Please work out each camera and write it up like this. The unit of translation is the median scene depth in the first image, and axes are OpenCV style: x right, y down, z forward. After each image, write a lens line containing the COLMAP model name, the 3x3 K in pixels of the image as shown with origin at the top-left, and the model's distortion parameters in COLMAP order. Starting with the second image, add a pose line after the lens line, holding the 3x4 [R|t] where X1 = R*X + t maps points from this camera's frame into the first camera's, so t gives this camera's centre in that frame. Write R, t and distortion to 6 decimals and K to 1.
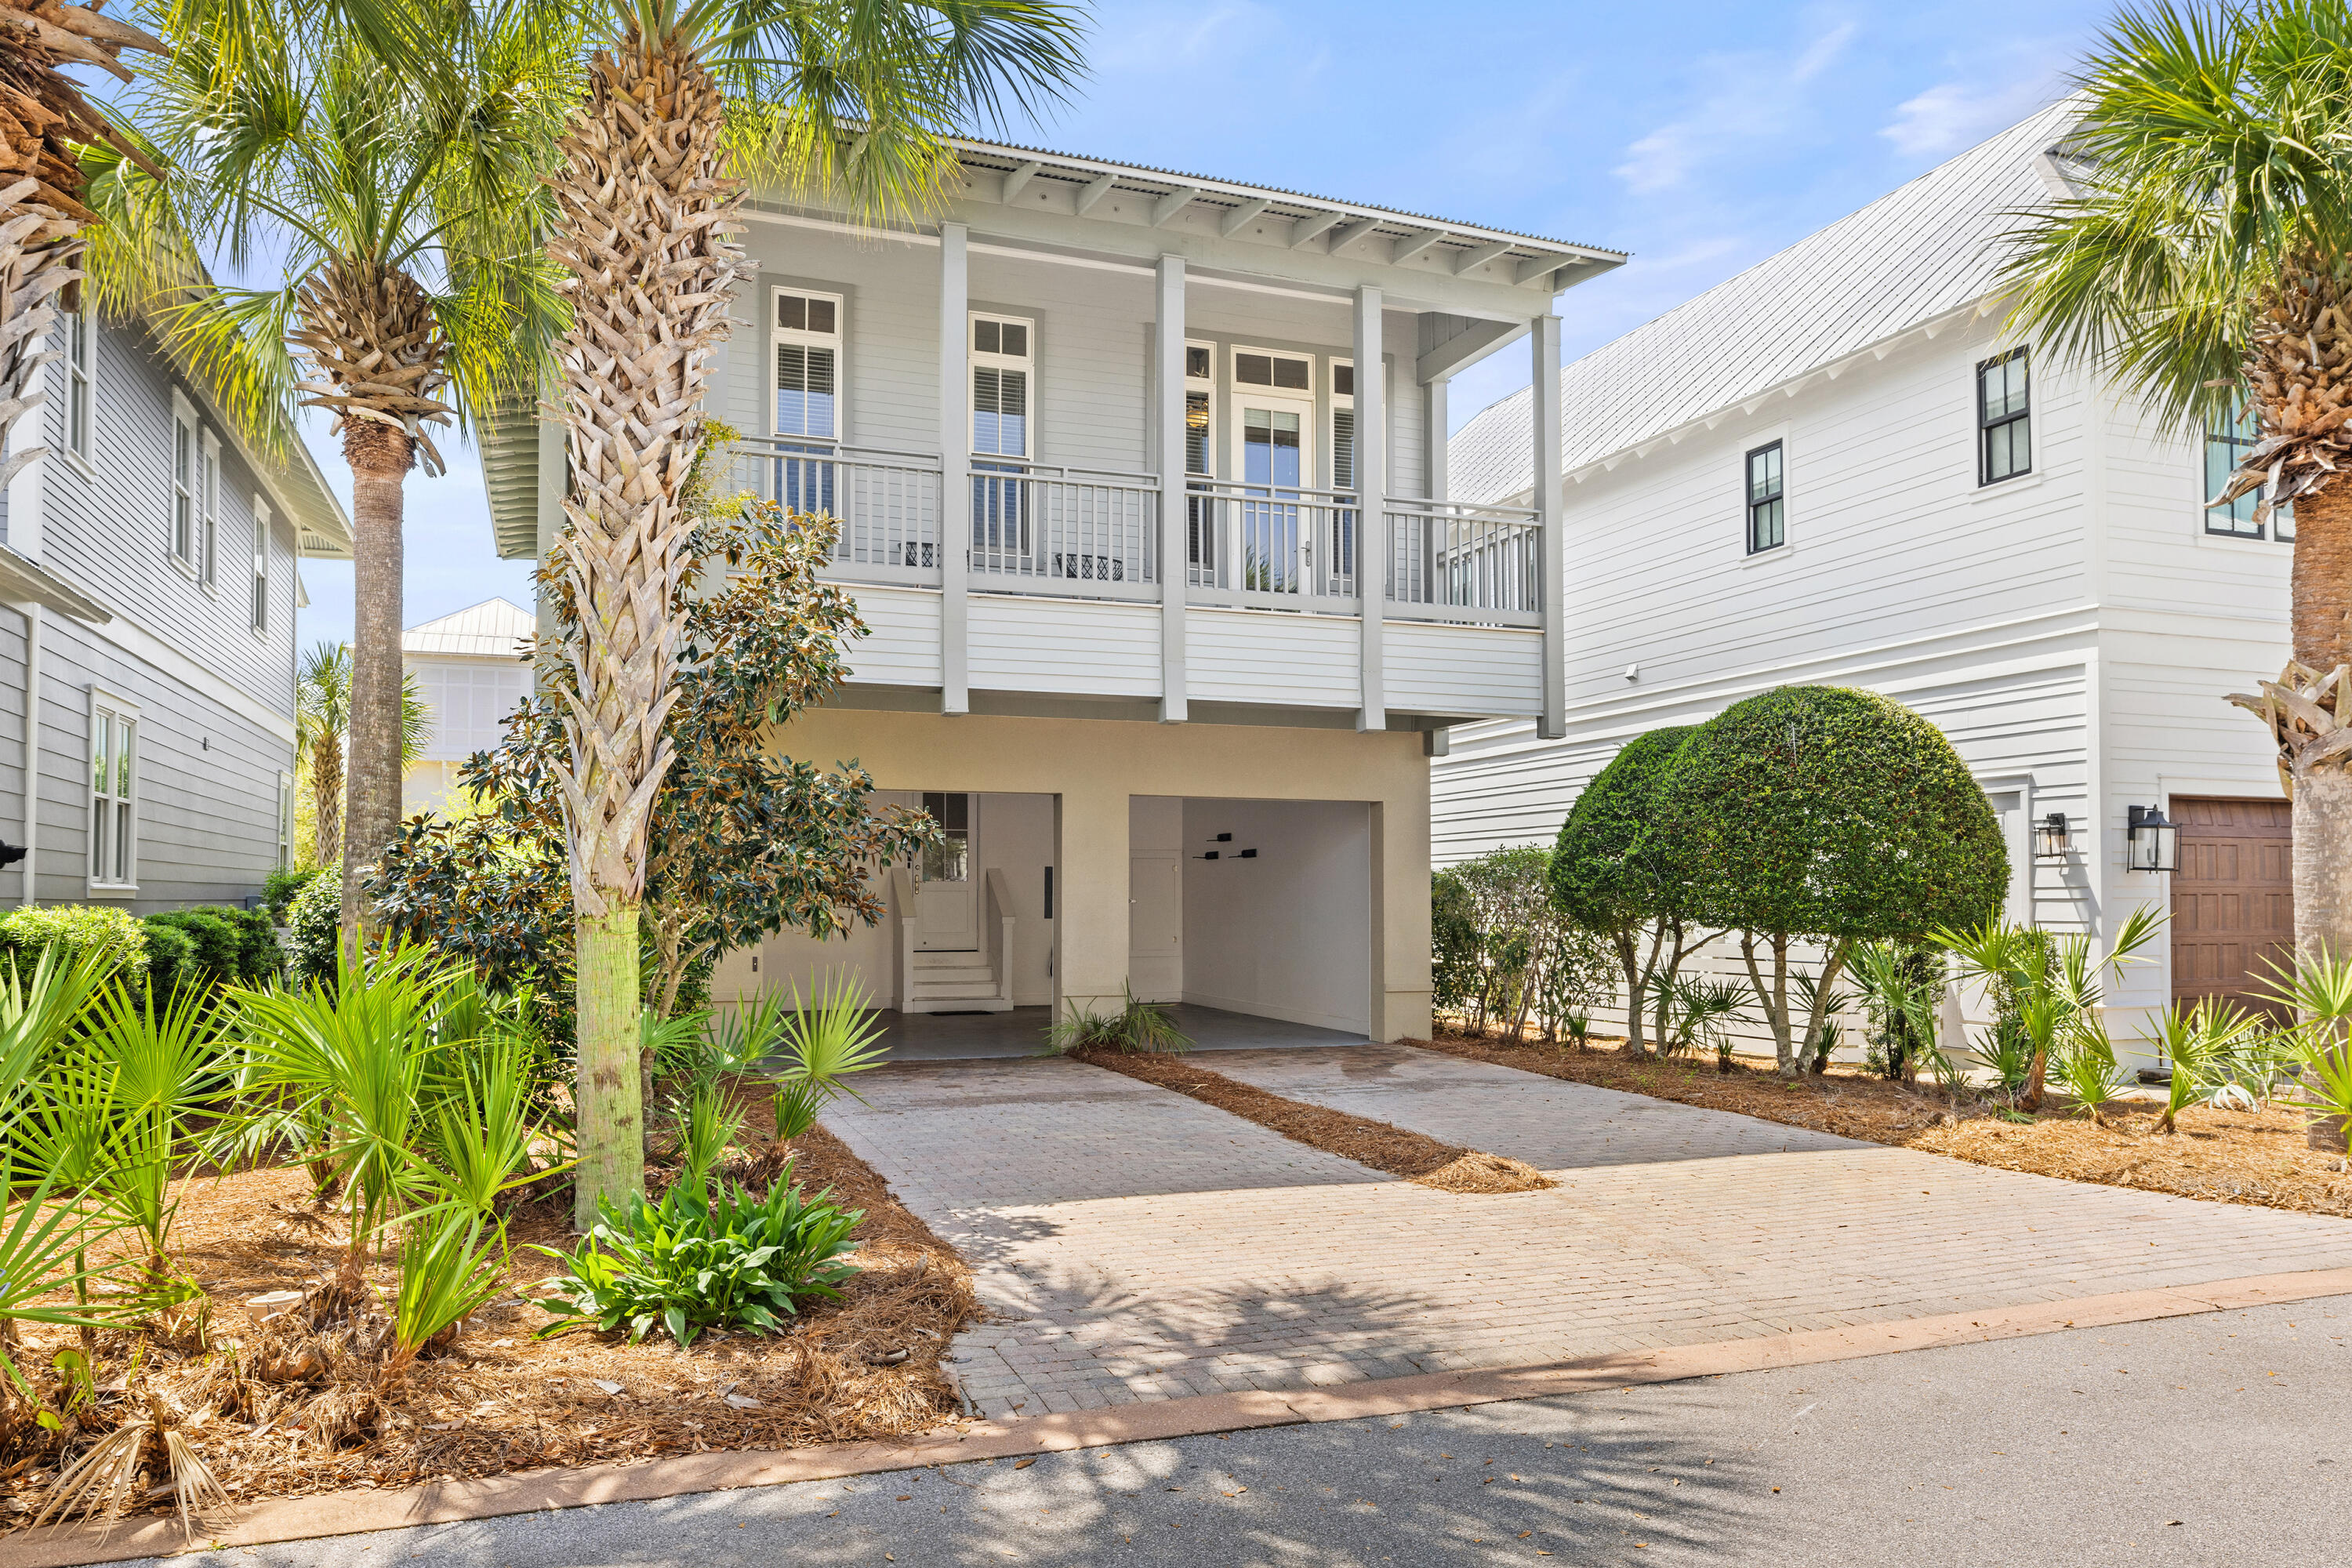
lens RADIAL K [[1459.9, 0, 1187.9], [0, 1459.9, 866.8], [0, 0, 1]] dist [-0.005104, 0.003293]
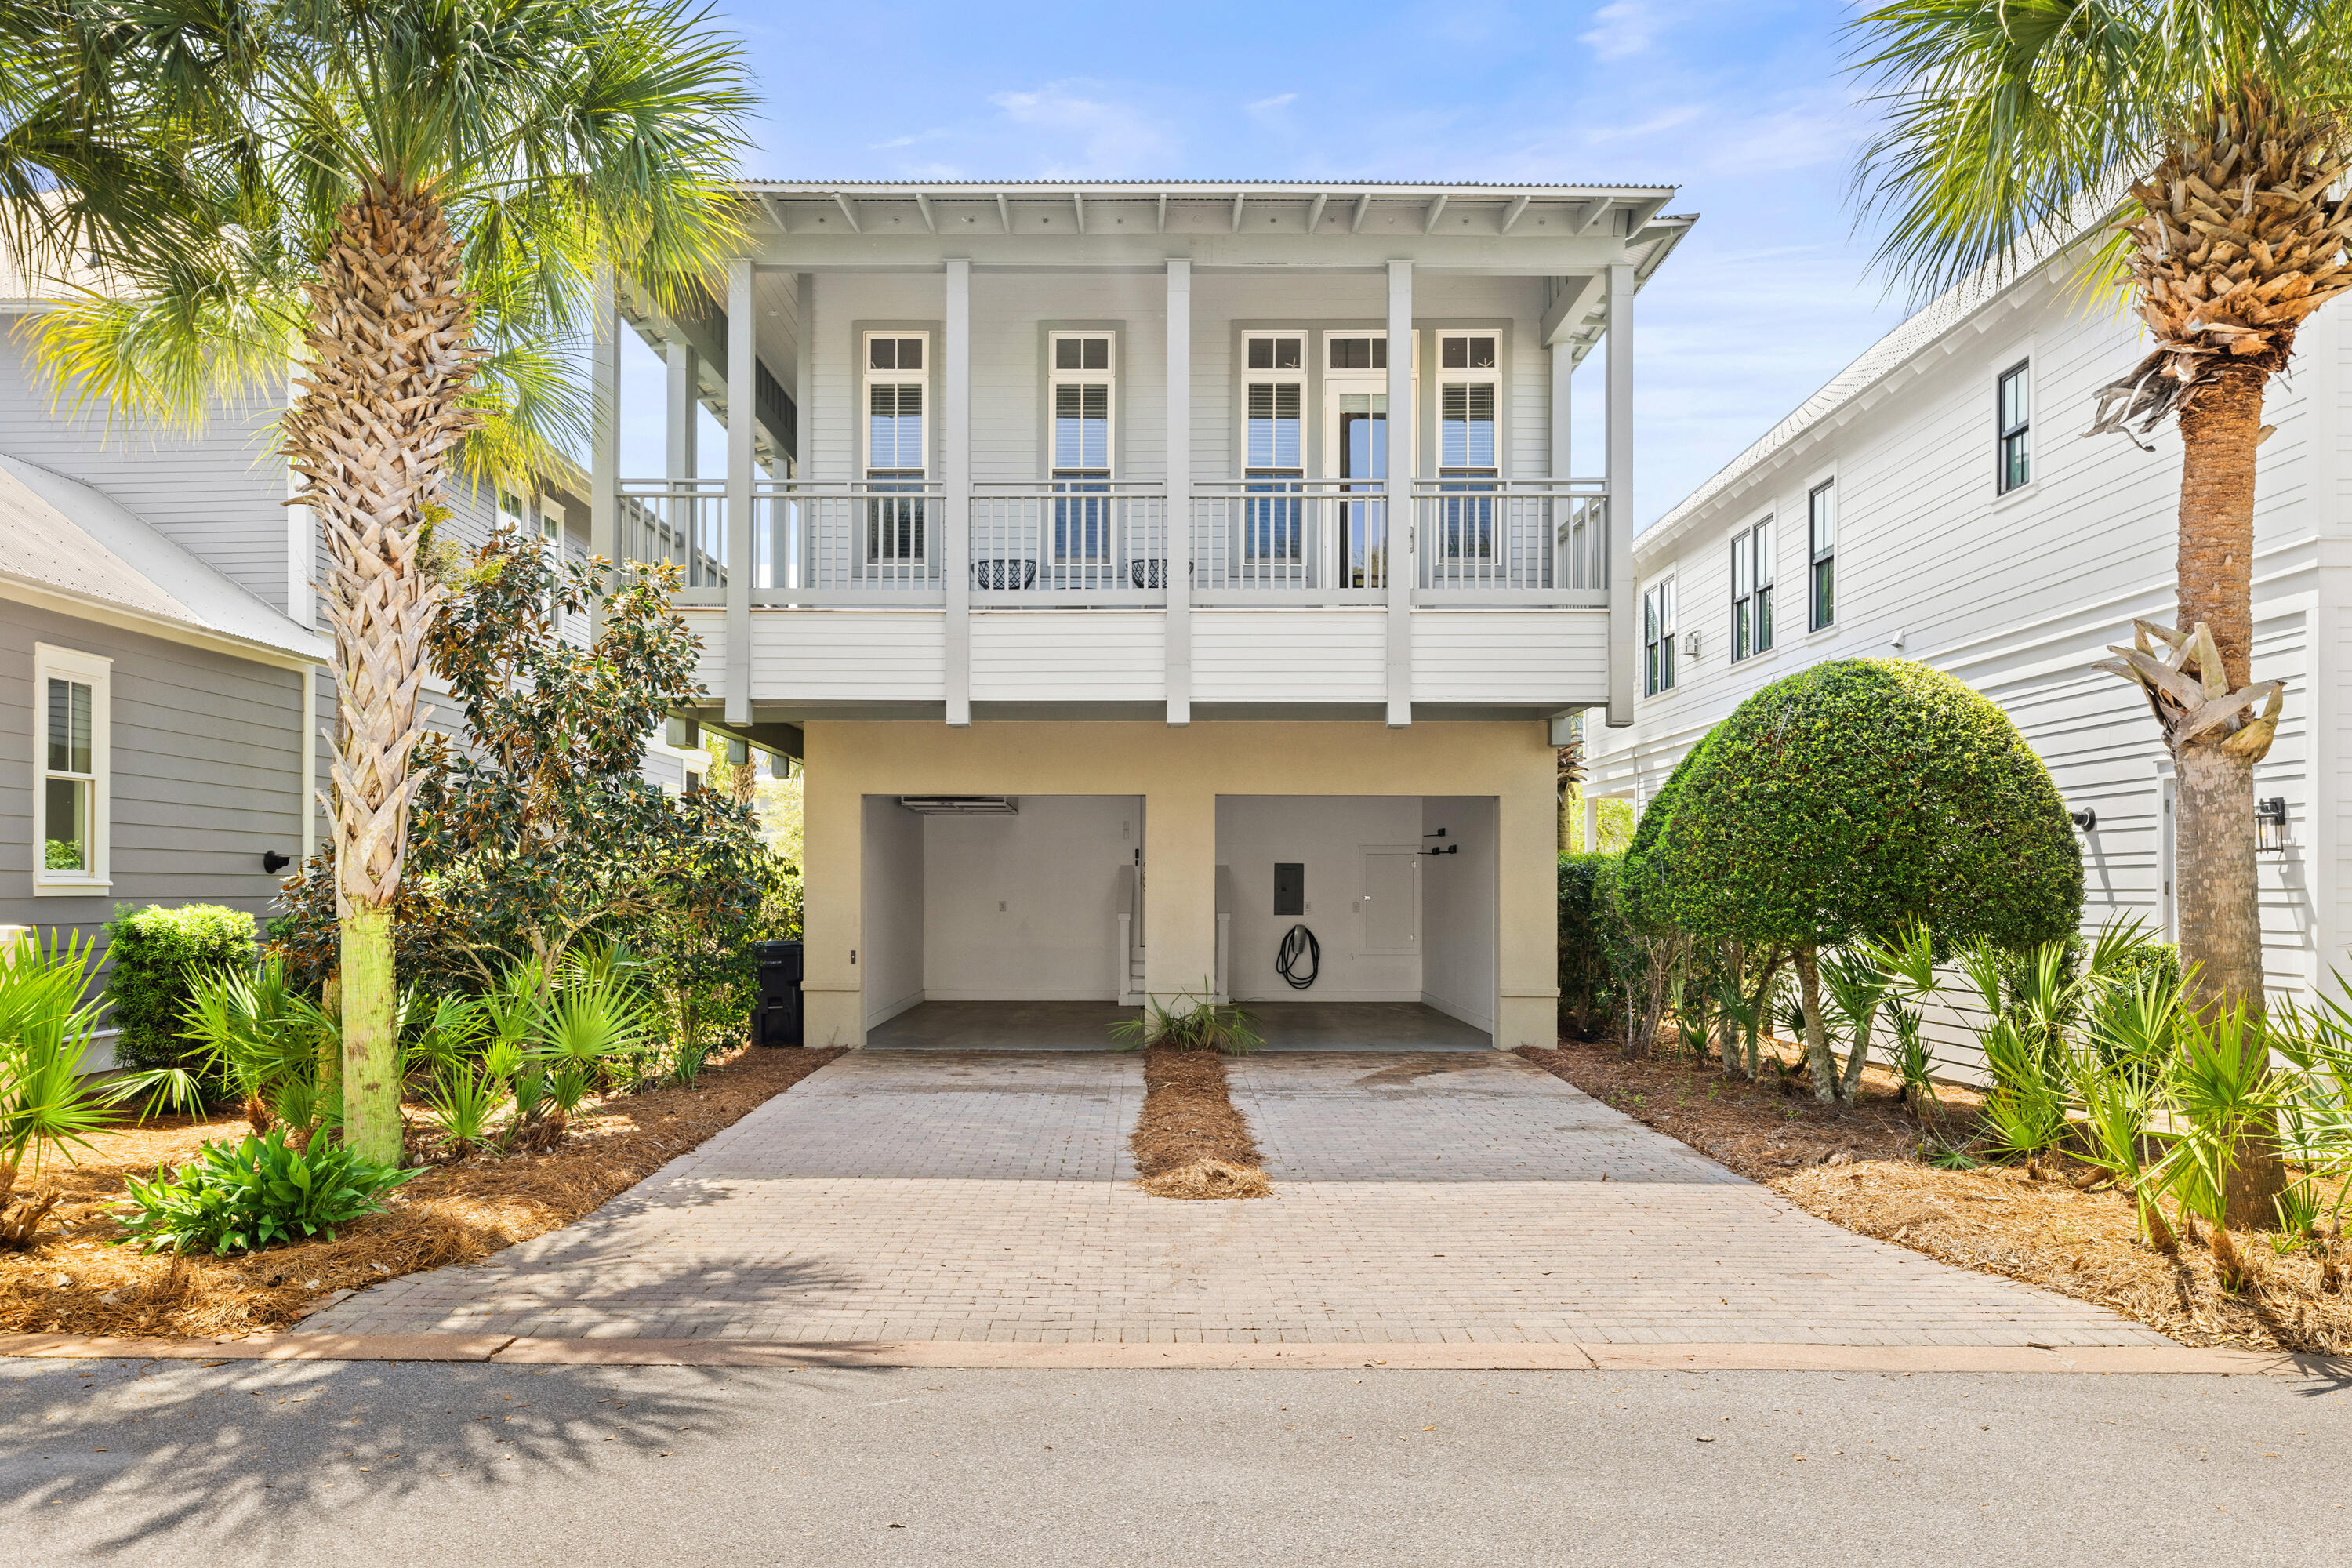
lens RADIAL K [[1499.6, 0, 1194.2], [0, 1499.6, 892.0], [0, 0, 1]] dist [-0.002786, 0.003489]
pose [[0.946384, 0.002573, -0.323033, 0.418234], [0.004786, 0.999747, 0.021985, -0.007864], [0.323008, -0.022353, 0.946132, 0.023103]]
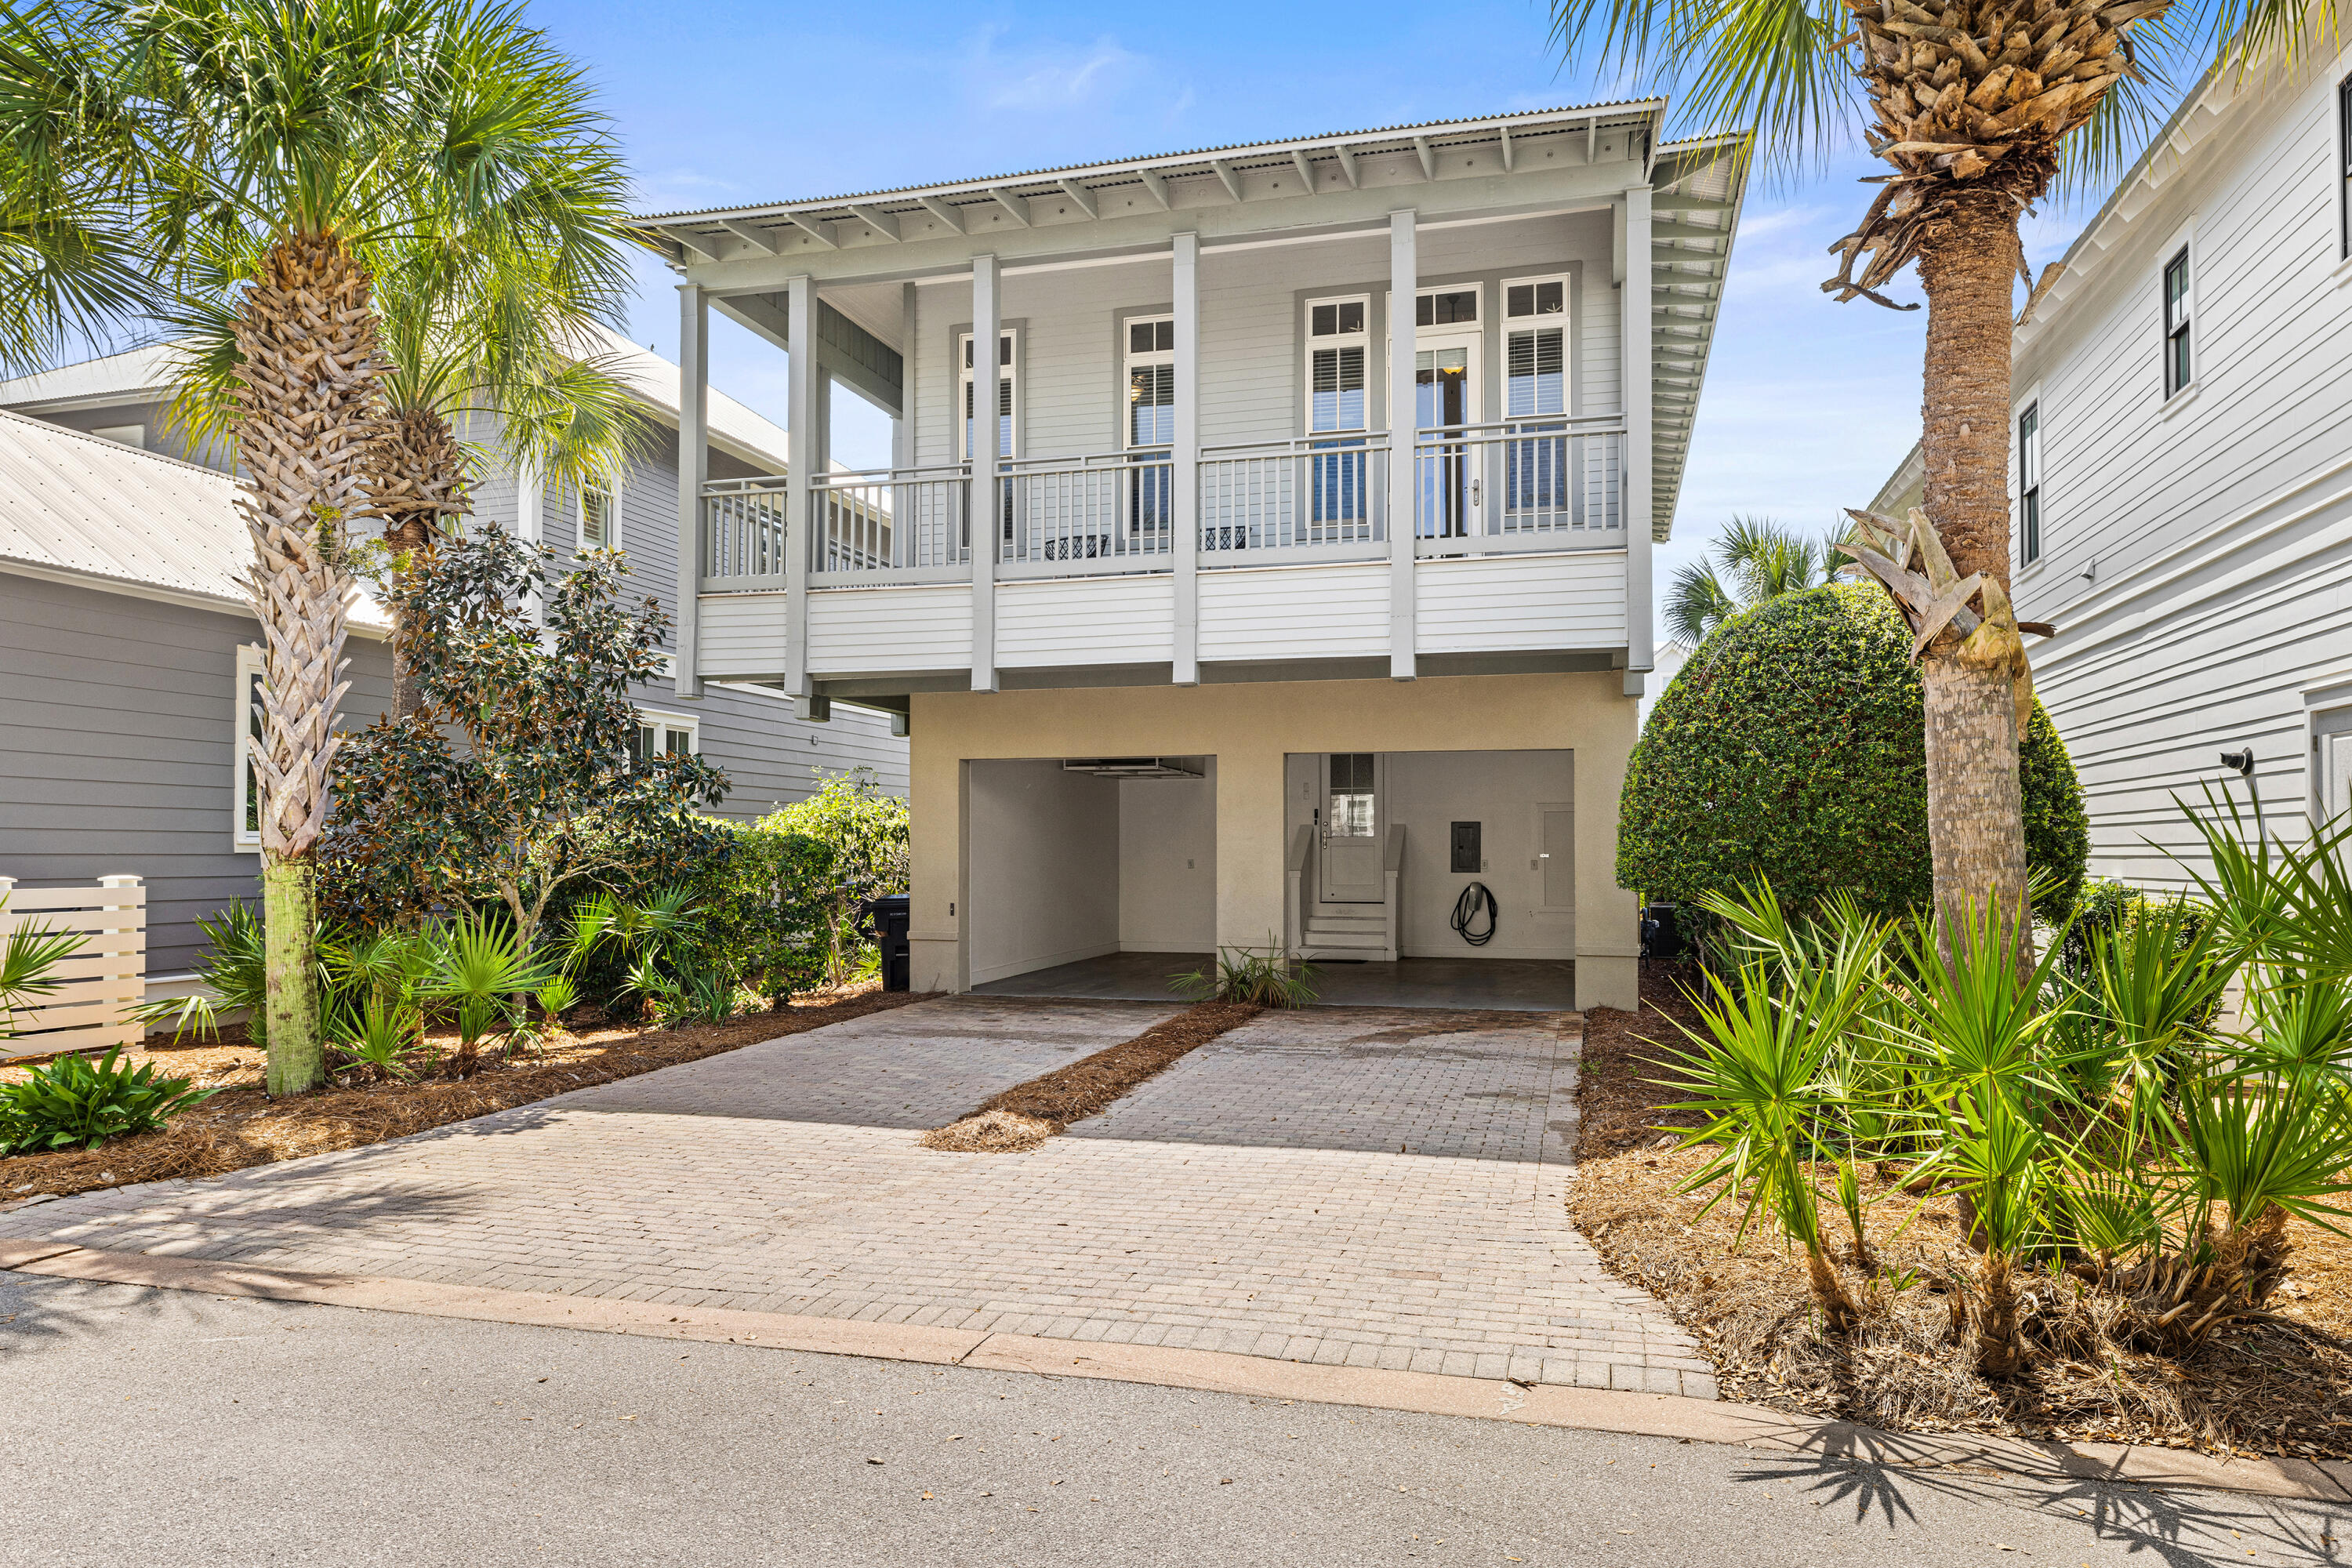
lens RADIAL K [[1385.2, 0, 1234.9], [0, 1385.2, 831.9], [0, 0, 1]] dist [-0.002473, 0.001877]
pose [[0.840594, -0.007799, -0.541610, 0.684686], [0.011857, 0.999922, 0.004002, 0.002341], [0.541537, -0.009786, 0.840620, 0.236344]]
